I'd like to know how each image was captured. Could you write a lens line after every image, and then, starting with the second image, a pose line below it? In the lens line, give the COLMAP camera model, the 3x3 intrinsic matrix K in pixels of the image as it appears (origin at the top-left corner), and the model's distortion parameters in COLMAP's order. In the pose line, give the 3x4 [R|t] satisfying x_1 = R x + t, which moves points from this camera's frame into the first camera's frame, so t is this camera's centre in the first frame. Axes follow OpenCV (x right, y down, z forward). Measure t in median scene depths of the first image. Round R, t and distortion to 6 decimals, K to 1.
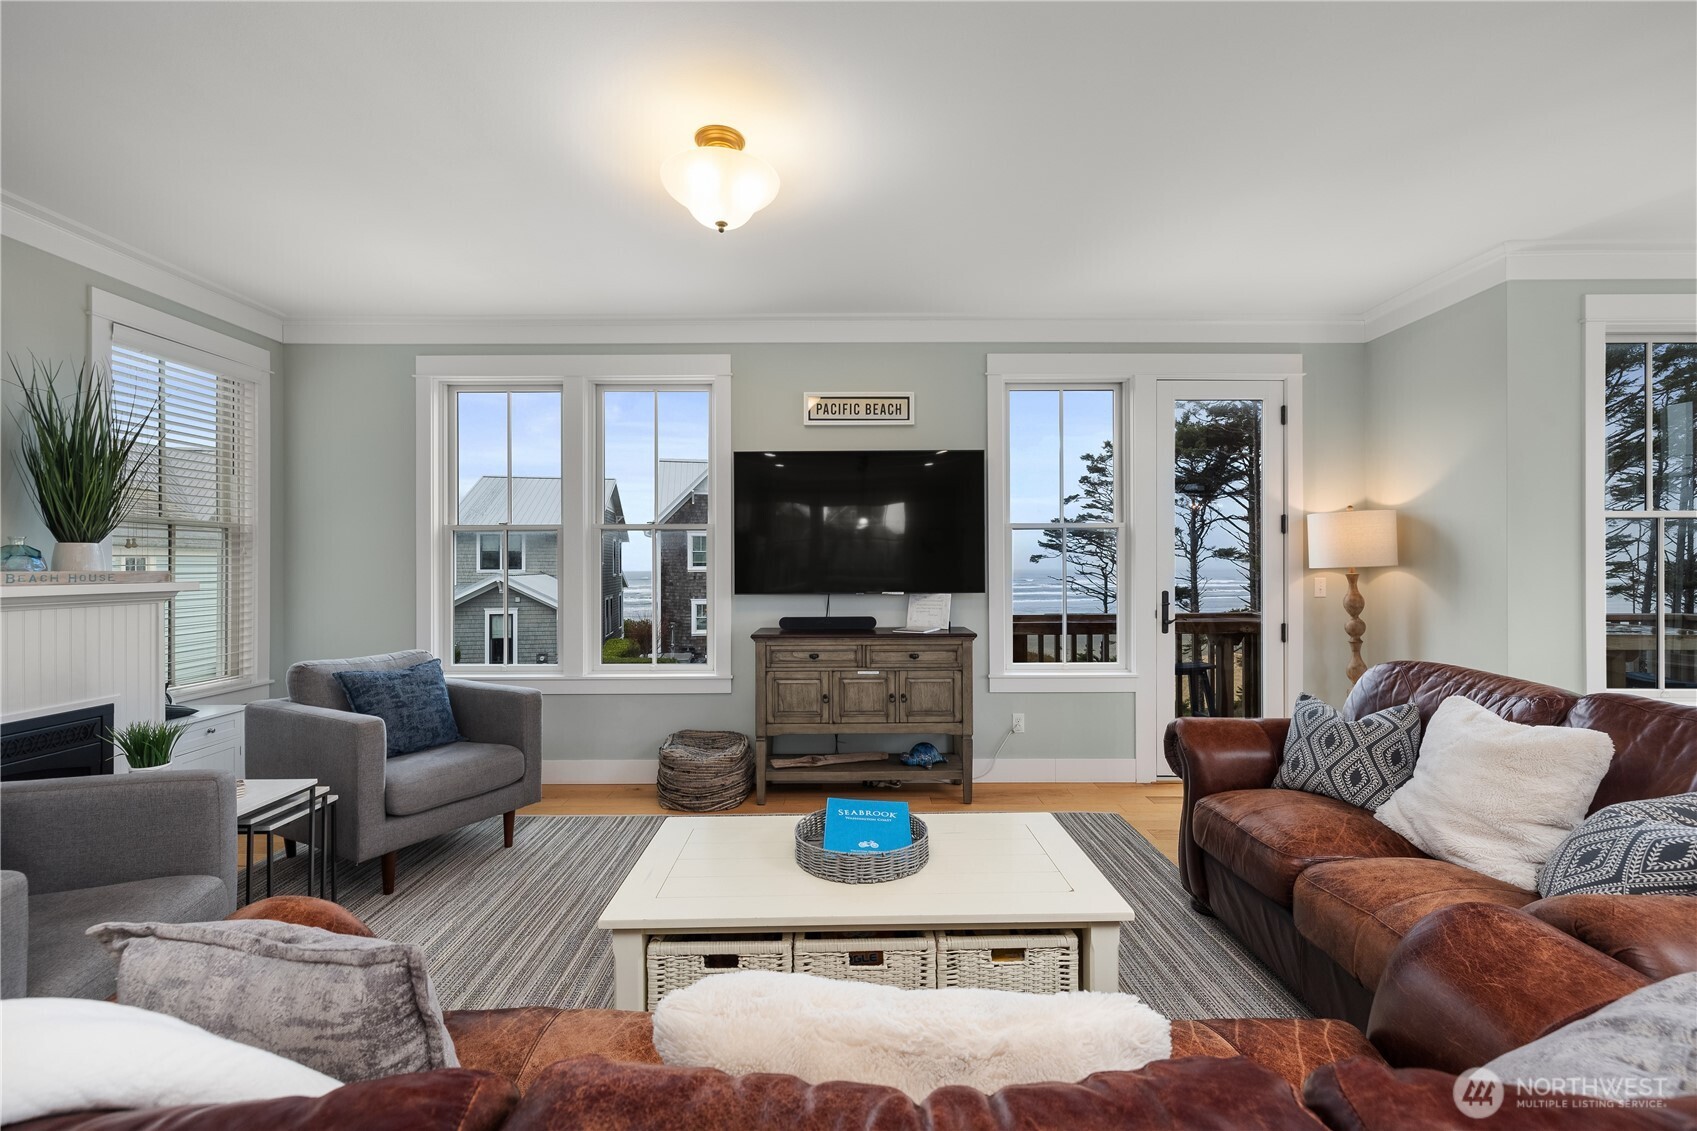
lens RADIAL K [[716.3, 0, 846.3], [0, 716.3, 572.7], [0, 0, 1]] dist [0.003198, -0.000732]
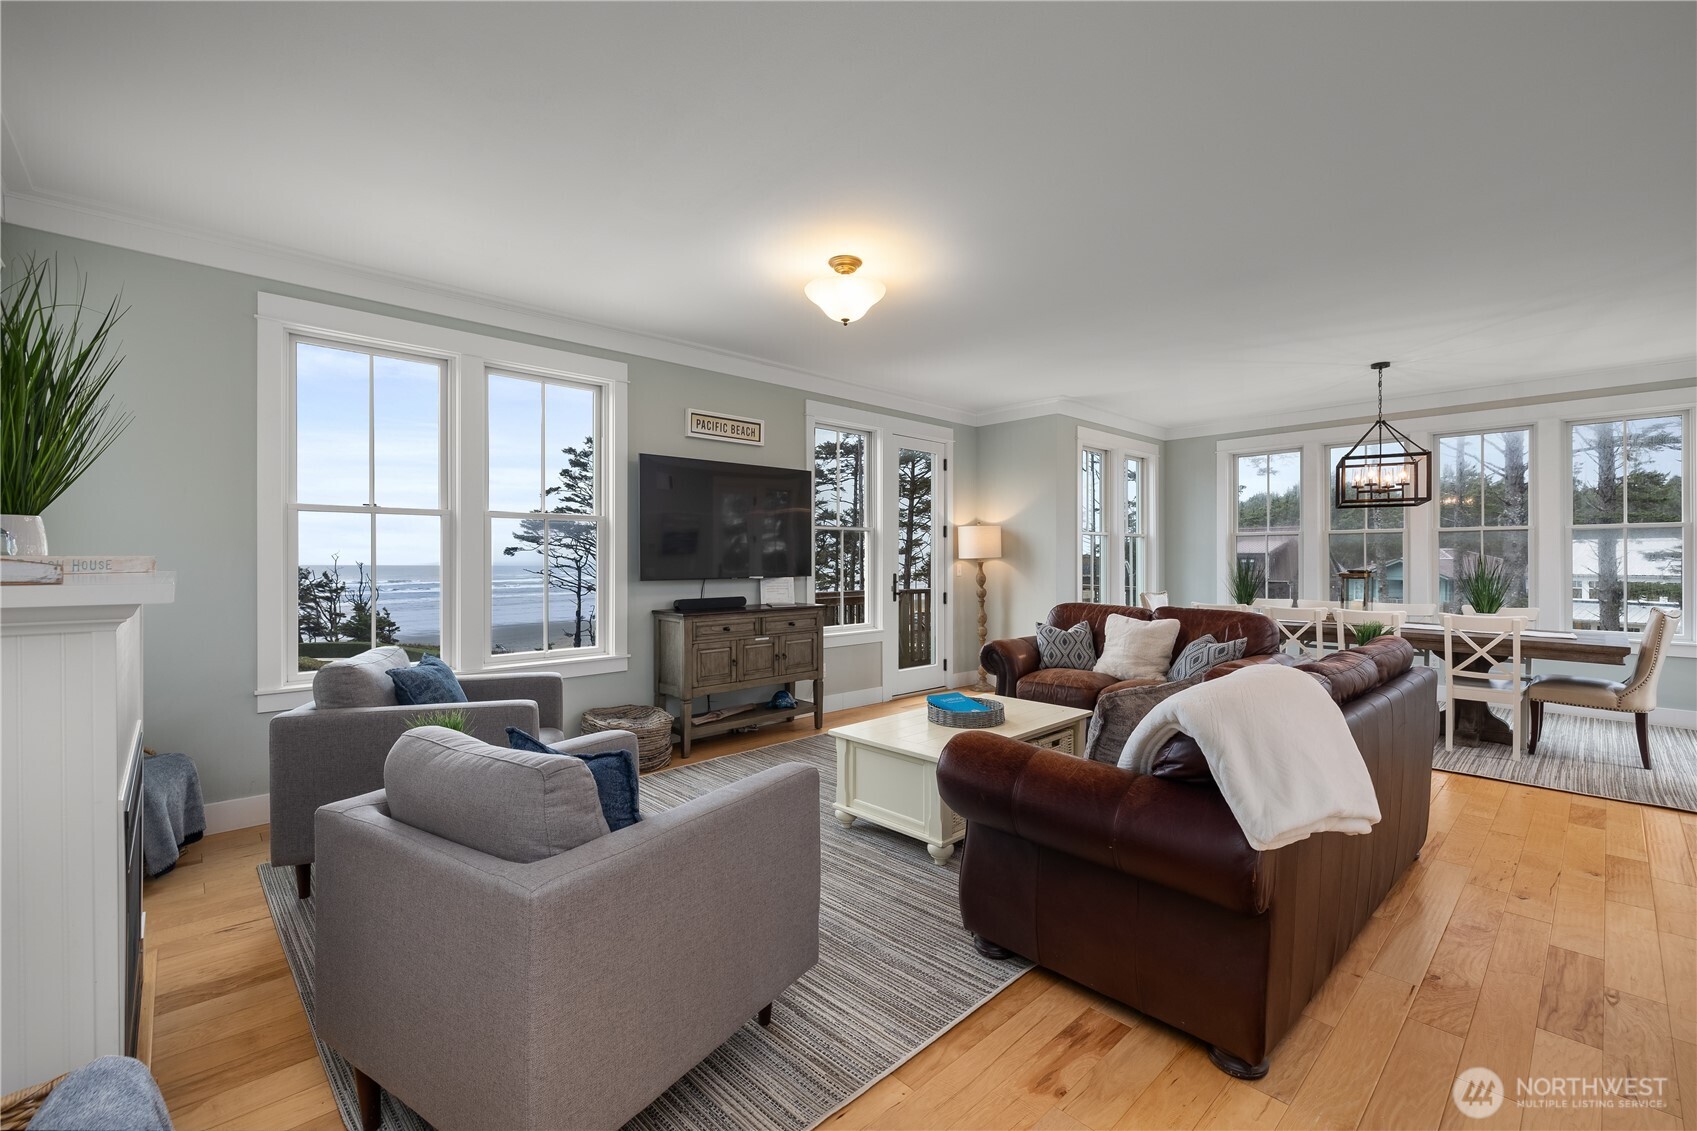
lens RADIAL K [[716.3, 0, 844.6], [0, 716.3, 574.6], [0, 0, 1]] dist [0.003198, -0.000732]
pose [[0.732456, -0.013265, 0.680685, -0.673009], [0.004876, 0.999887, 0.014238, 0.005760], [-0.680797, -0.007109, 0.732438, -0.038567]]
